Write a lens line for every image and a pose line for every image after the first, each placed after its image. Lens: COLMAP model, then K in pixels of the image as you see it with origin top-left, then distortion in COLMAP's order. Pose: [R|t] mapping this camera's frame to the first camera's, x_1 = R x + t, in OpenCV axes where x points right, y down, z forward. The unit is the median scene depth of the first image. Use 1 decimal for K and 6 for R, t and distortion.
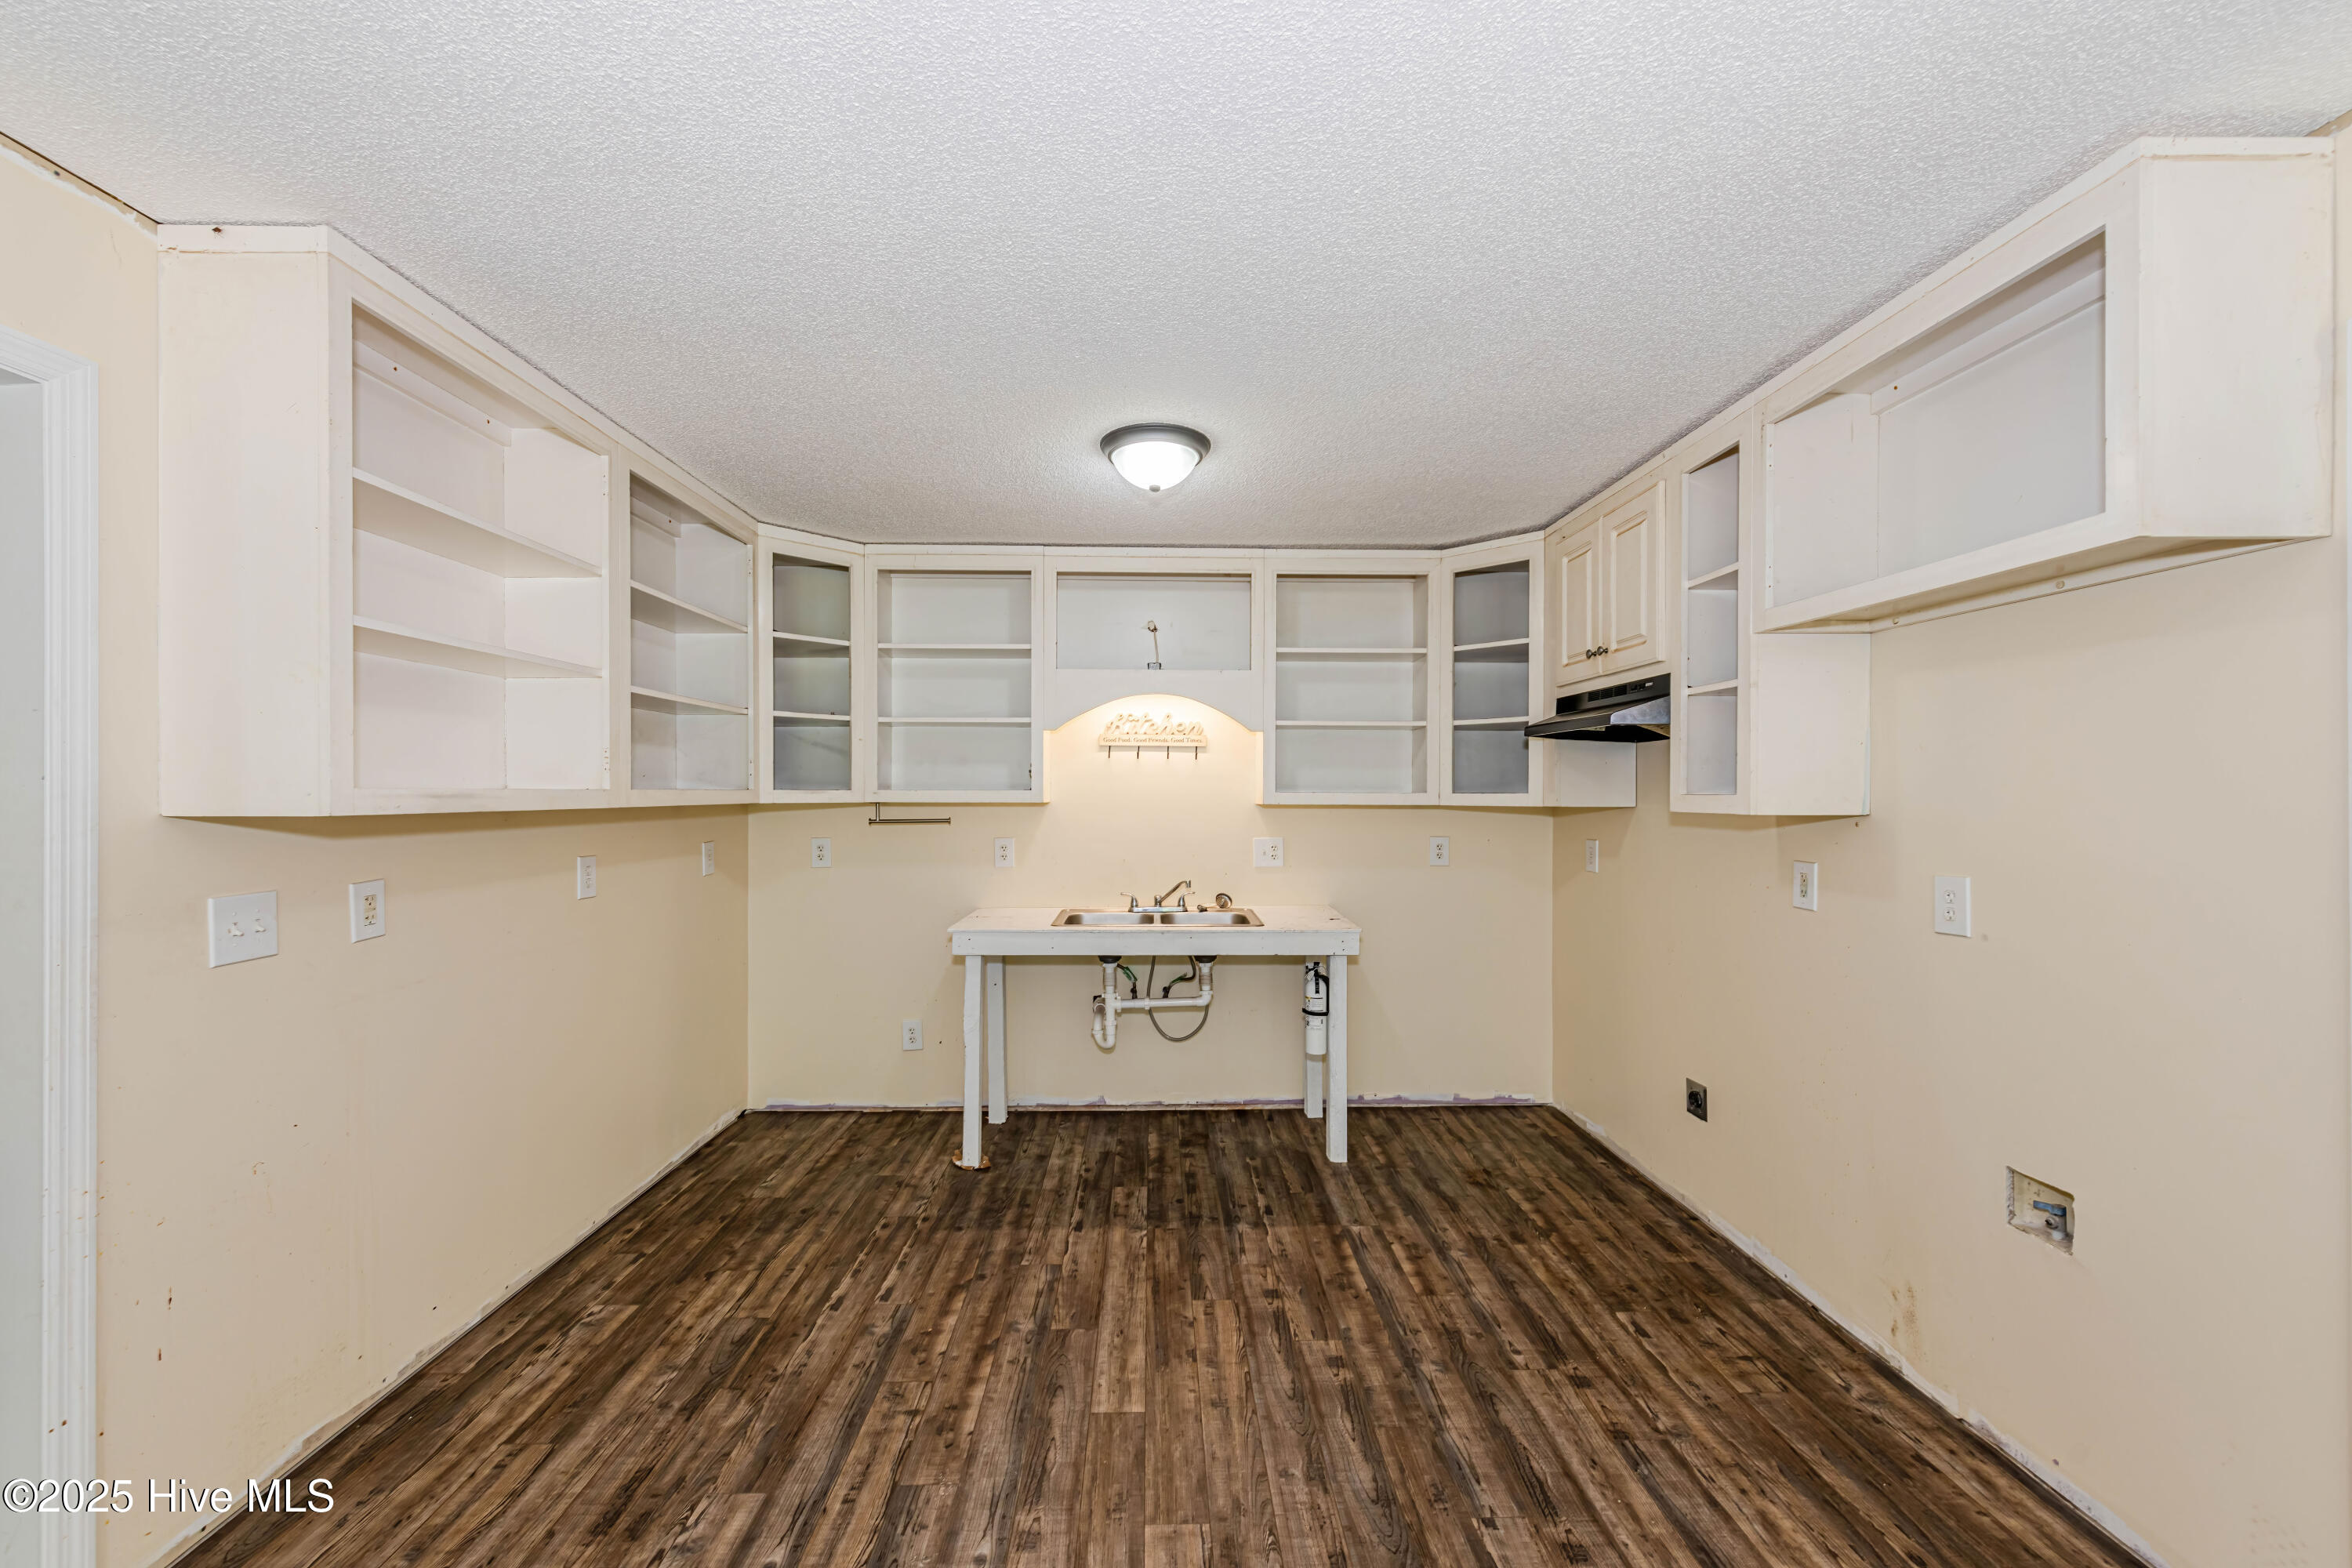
lens RADIAL K [[925.7, 0, 1171.8], [0, 925.7, 797.5], [0, 0, 1]] dist [0.013945, -0.007329]
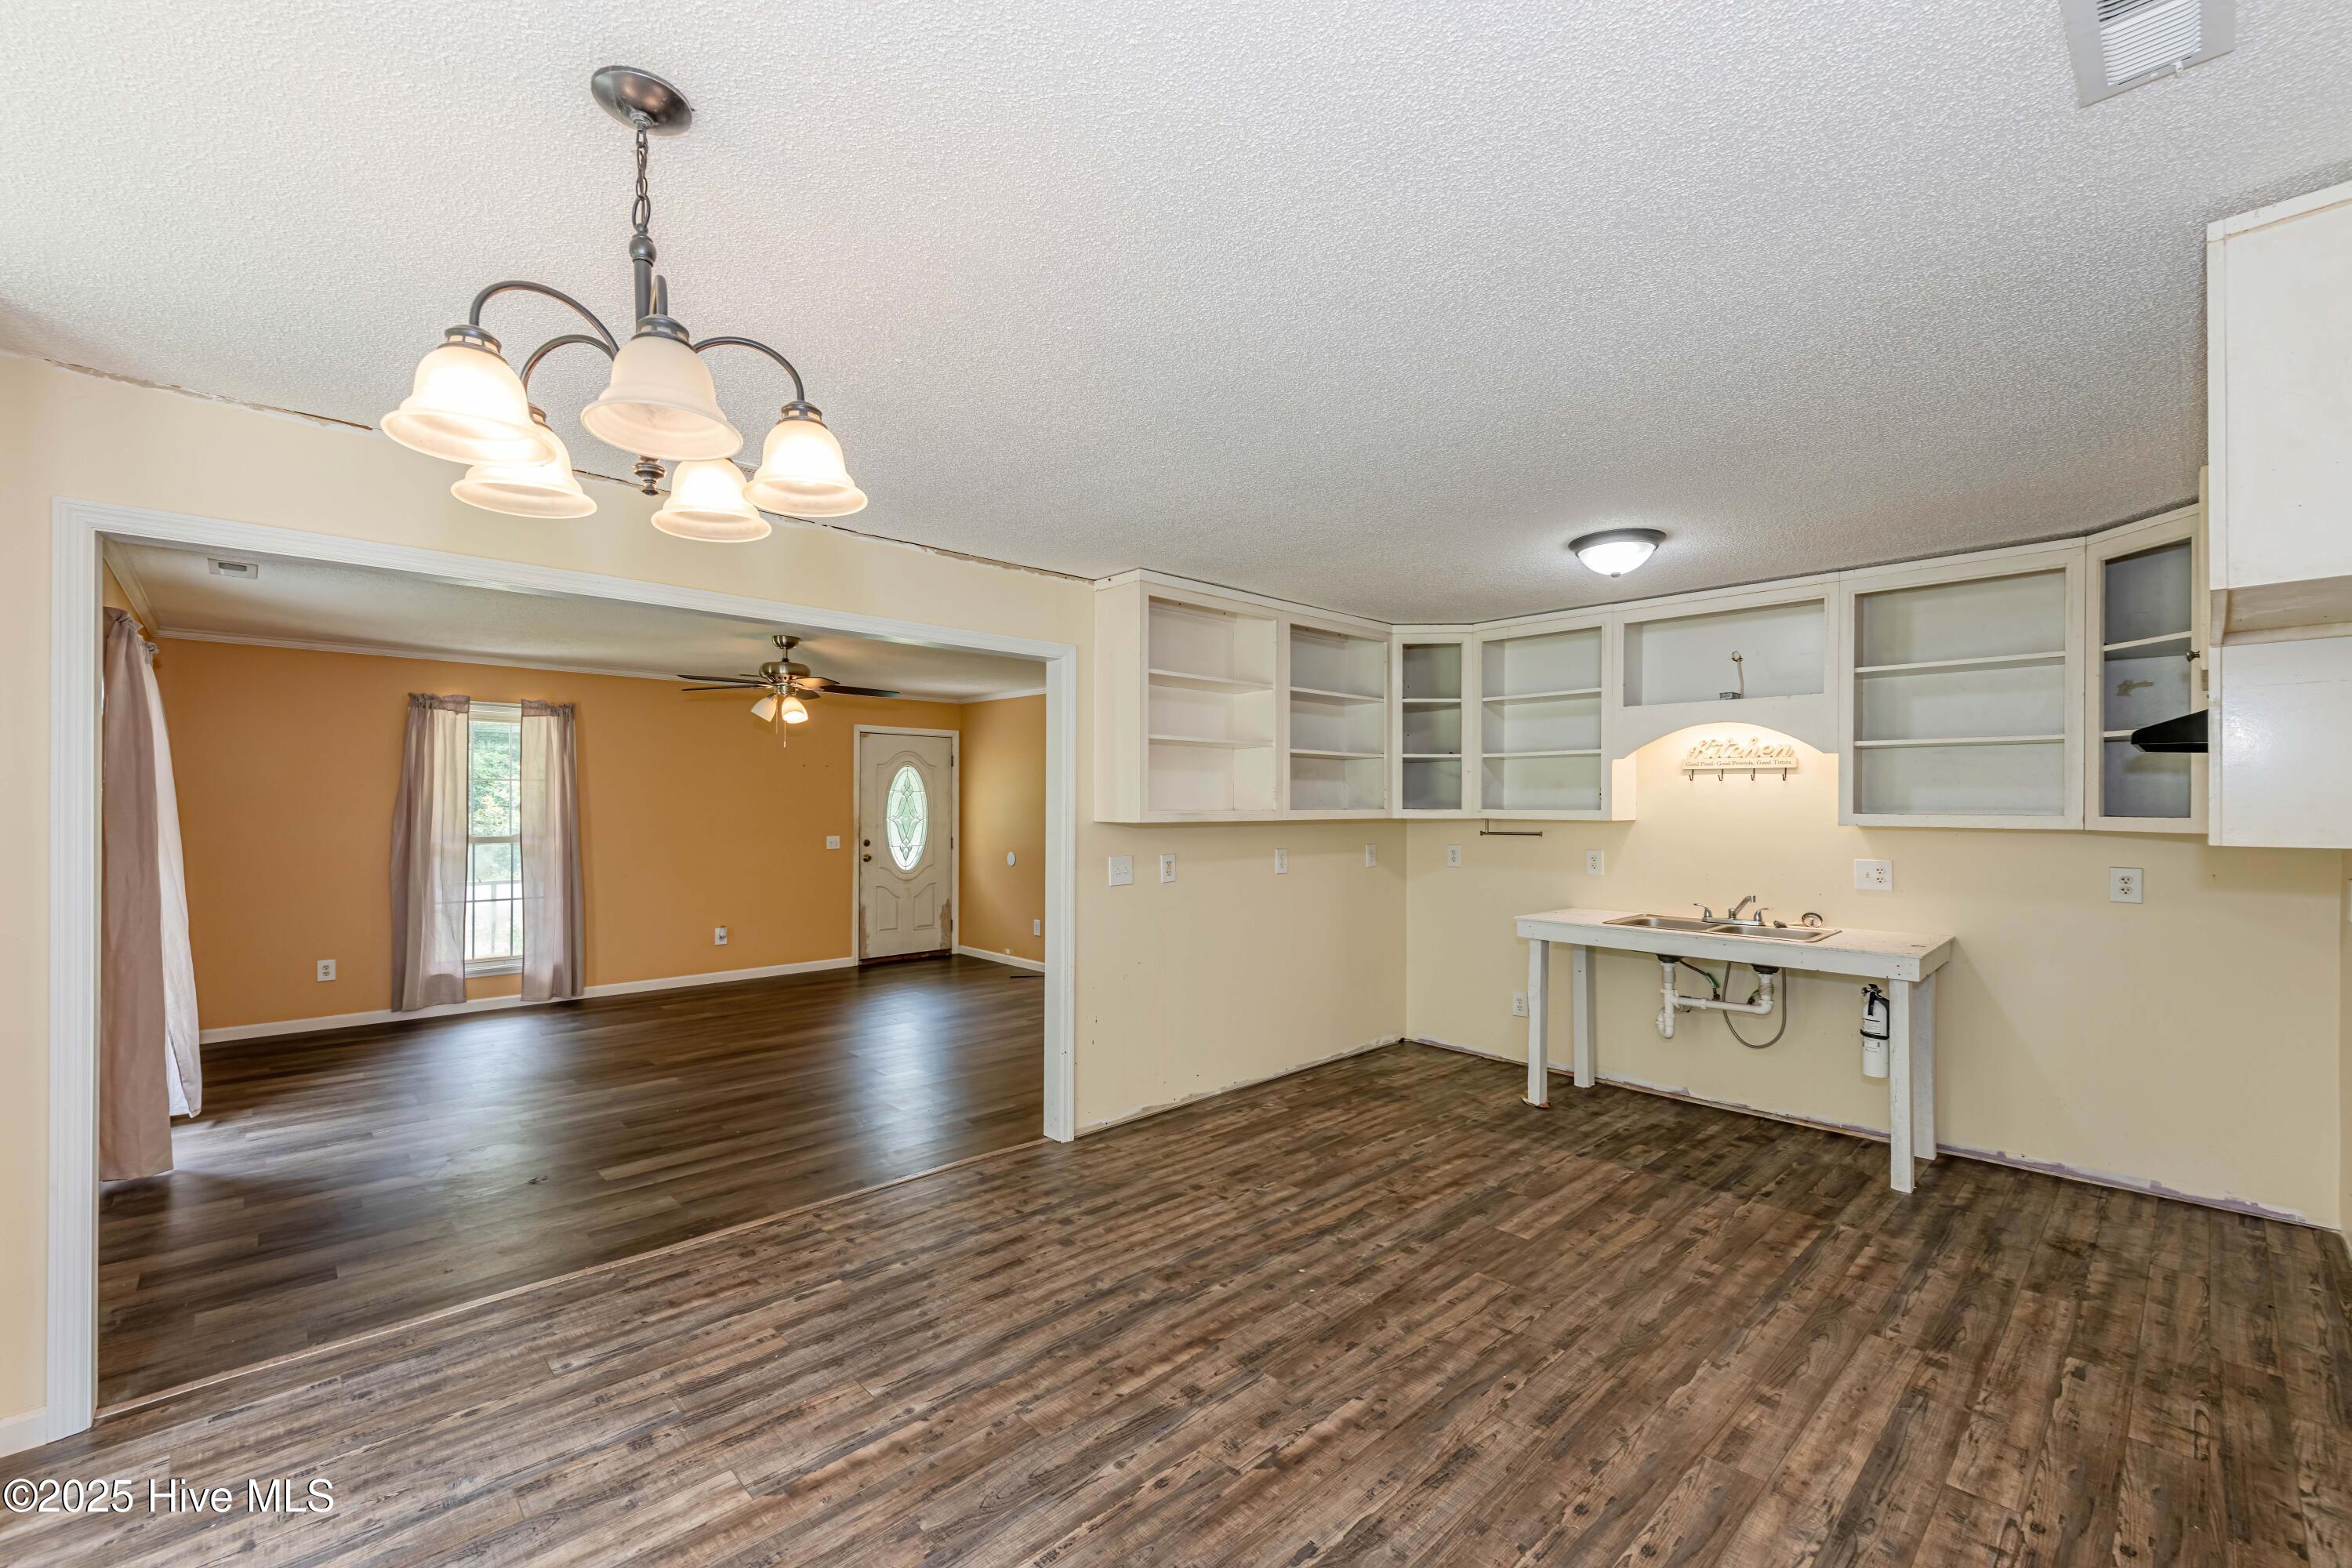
lens RADIAL K [[971.5, 0, 1213.1], [0, 971.5, 812.7], [0, 0, 1]] dist [-0.015469, 0.000188]
pose [[0.697373, 0.007324, -0.716671, 0.445064], [-0.007601, 0.999967, 0.002823, -0.004825], [0.716668, 0.003479, 0.697406, -0.258567]]
